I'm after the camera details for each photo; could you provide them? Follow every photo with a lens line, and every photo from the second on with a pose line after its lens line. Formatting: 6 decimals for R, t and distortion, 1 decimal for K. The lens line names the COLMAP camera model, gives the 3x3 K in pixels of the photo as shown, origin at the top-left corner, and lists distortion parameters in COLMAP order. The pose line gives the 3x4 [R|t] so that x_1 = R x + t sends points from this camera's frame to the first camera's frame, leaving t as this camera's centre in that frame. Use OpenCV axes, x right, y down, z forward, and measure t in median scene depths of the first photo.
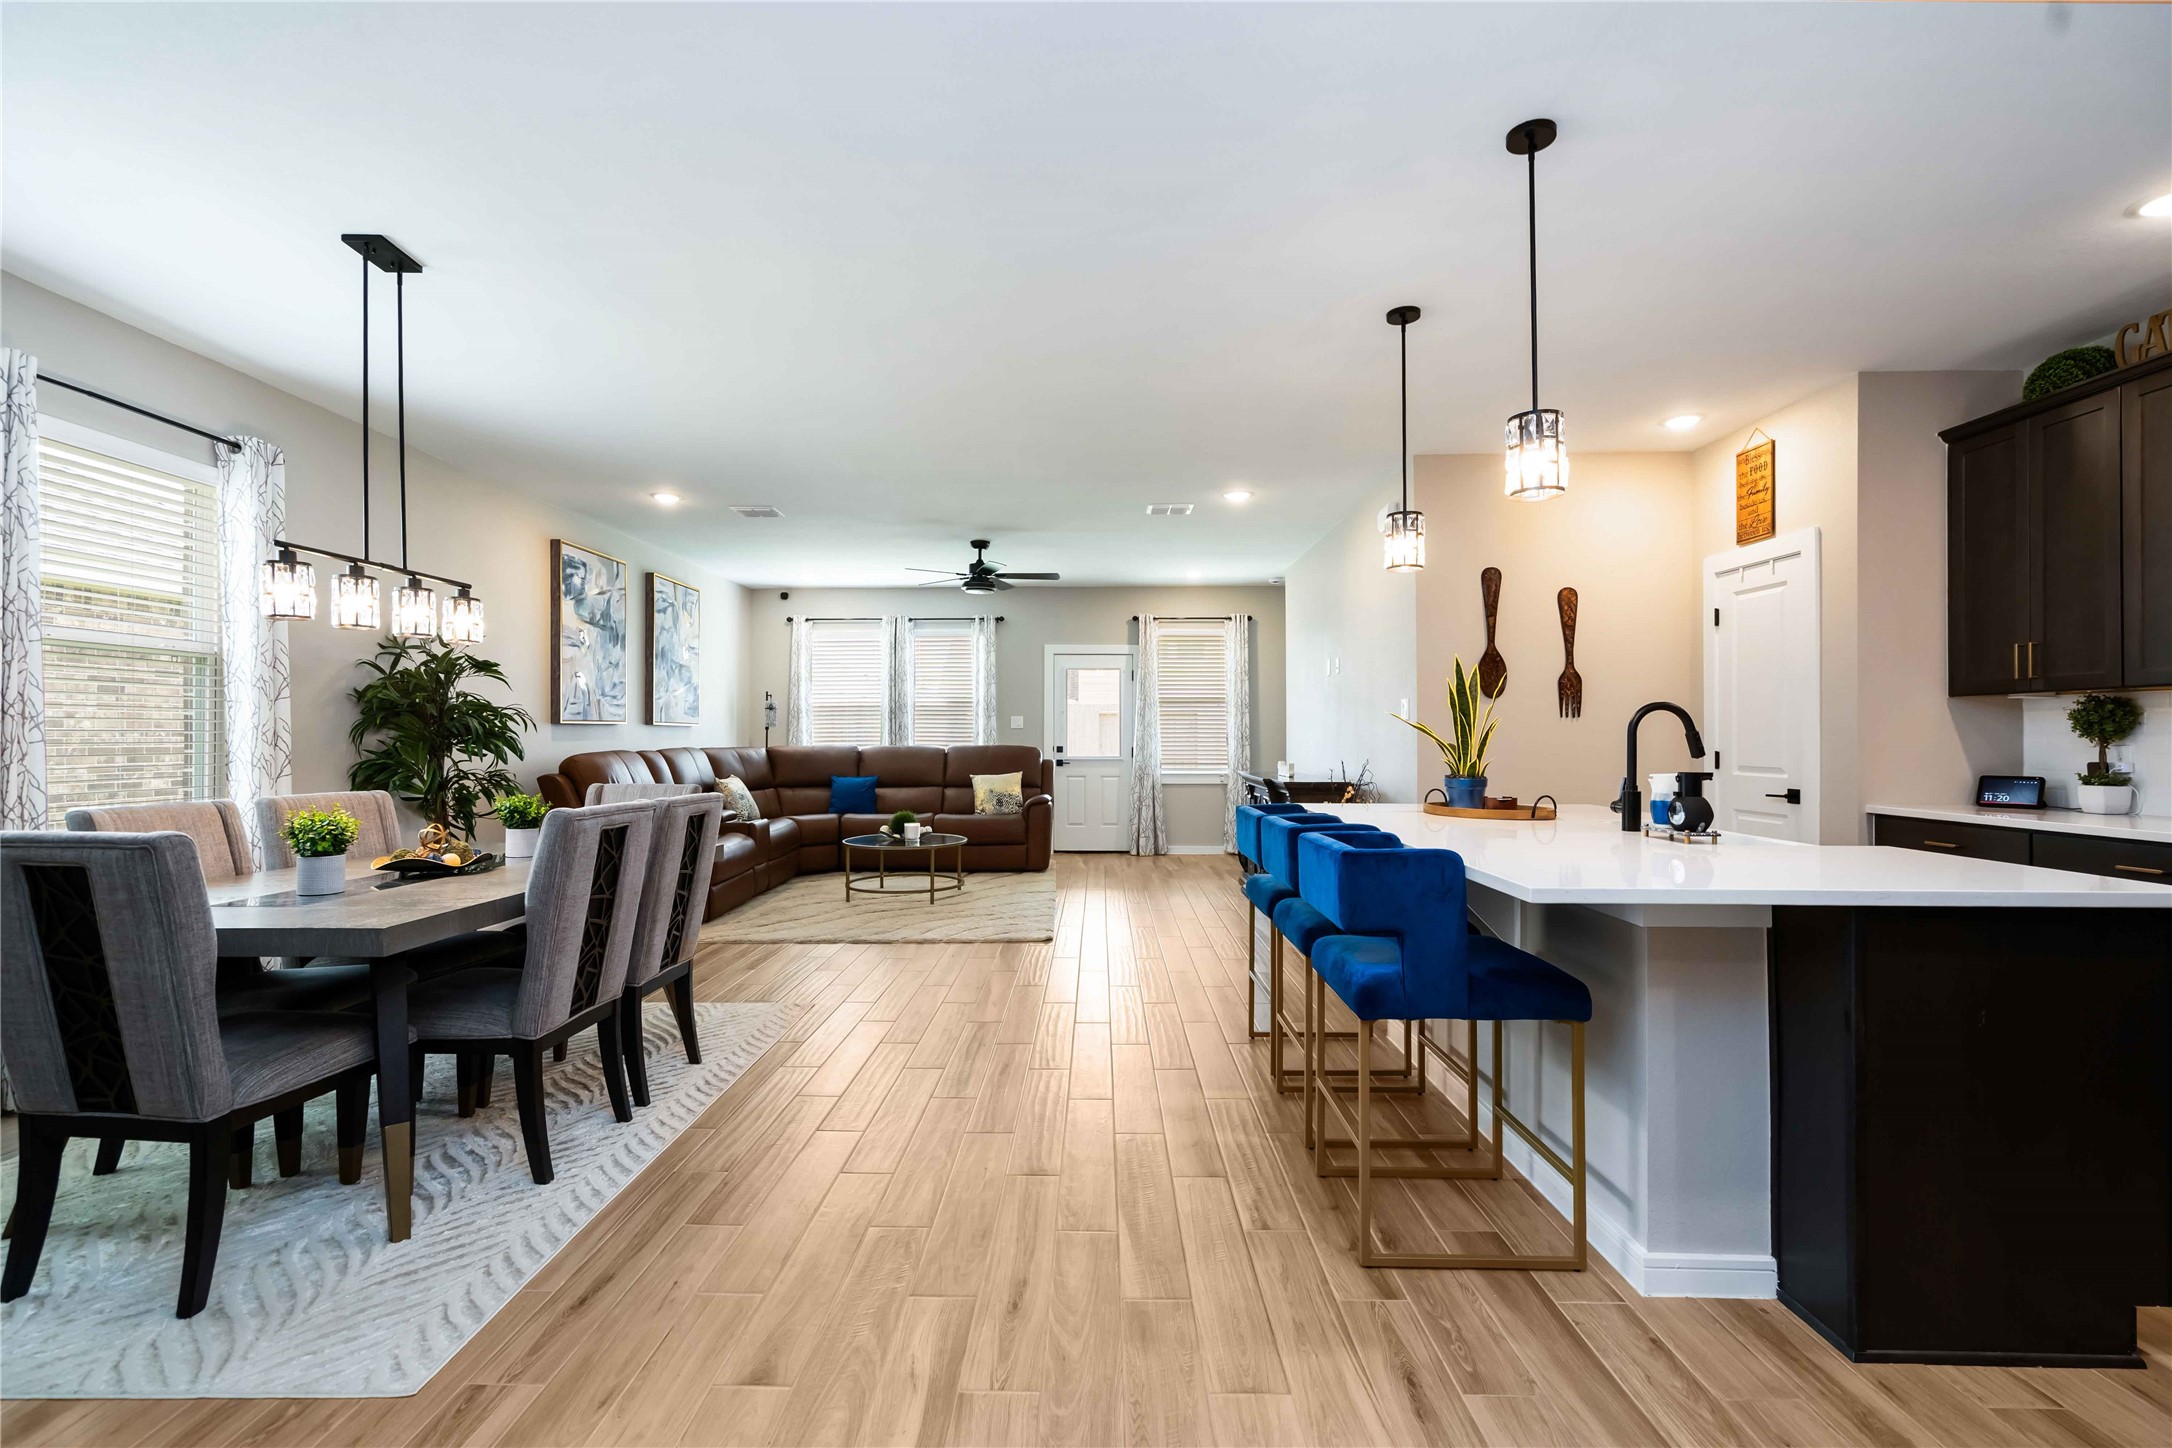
lens RADIAL K [[985.8, 0, 1075.2], [0, 985.8, 733.1], [0, 0, 1]] dist [-0.002021, -0.000104]
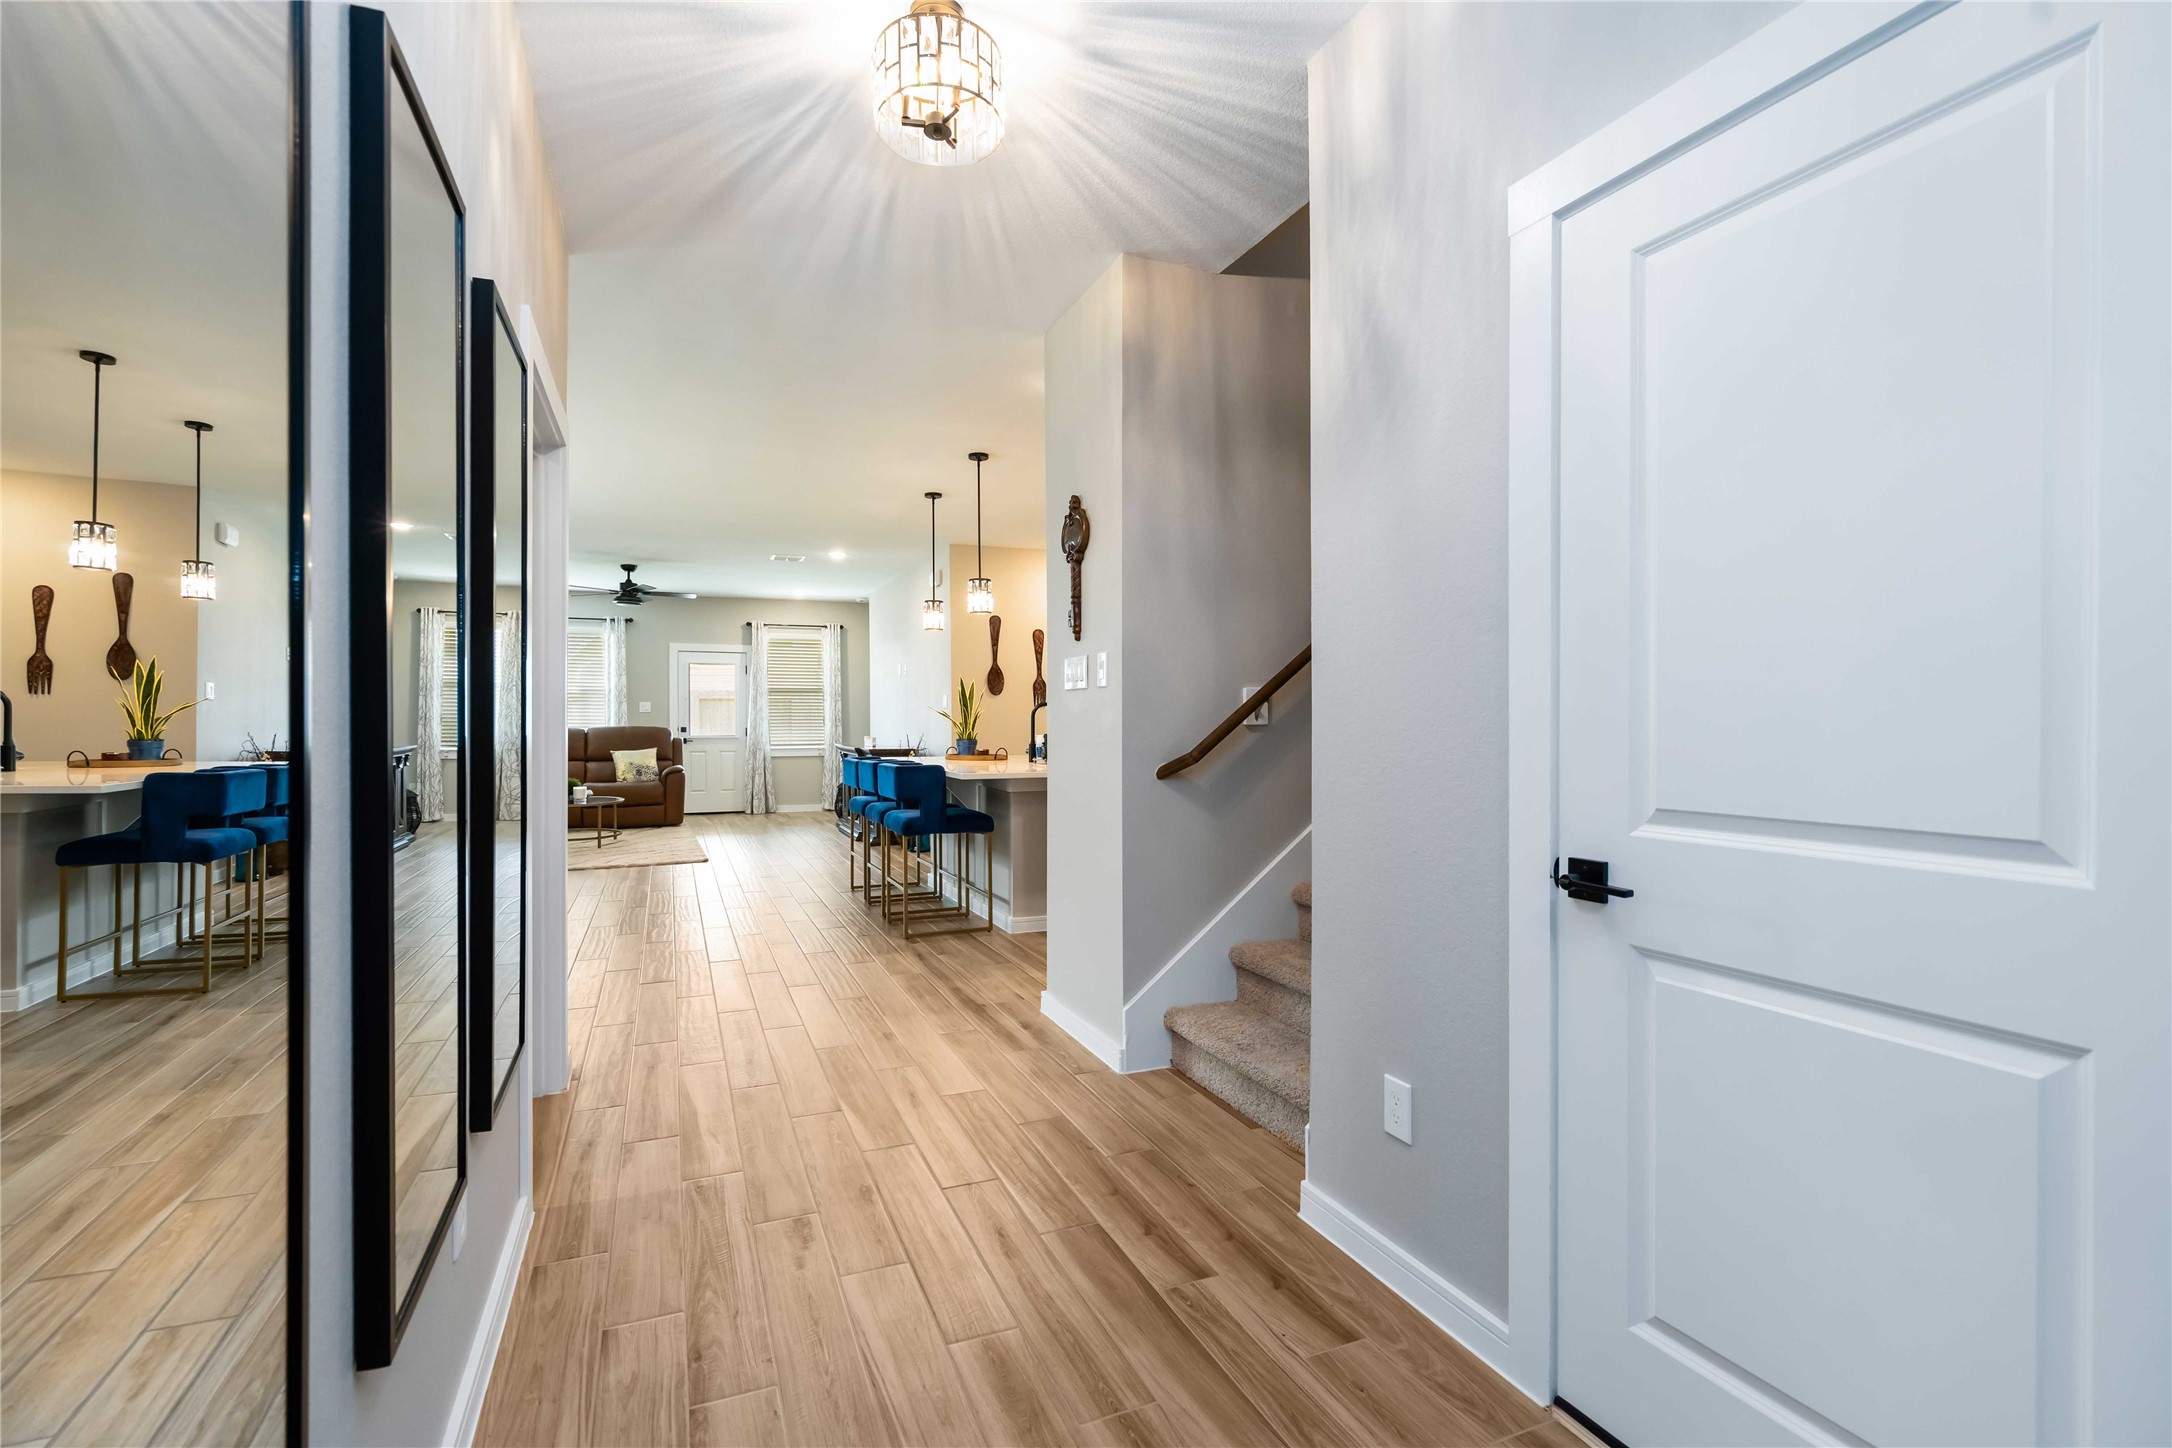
lens RADIAL K [[985.8, 0, 1075.9], [0, 985.8, 719.4], [0, 0, 1]] dist [-0.002021, -0.000104]
pose [[0.913644, -0.002992, 0.406505, -0.078872], [0.001037, 0.999987, 0.005031, -0.002074], [-0.406514, -0.004175, 0.913635, -0.355056]]
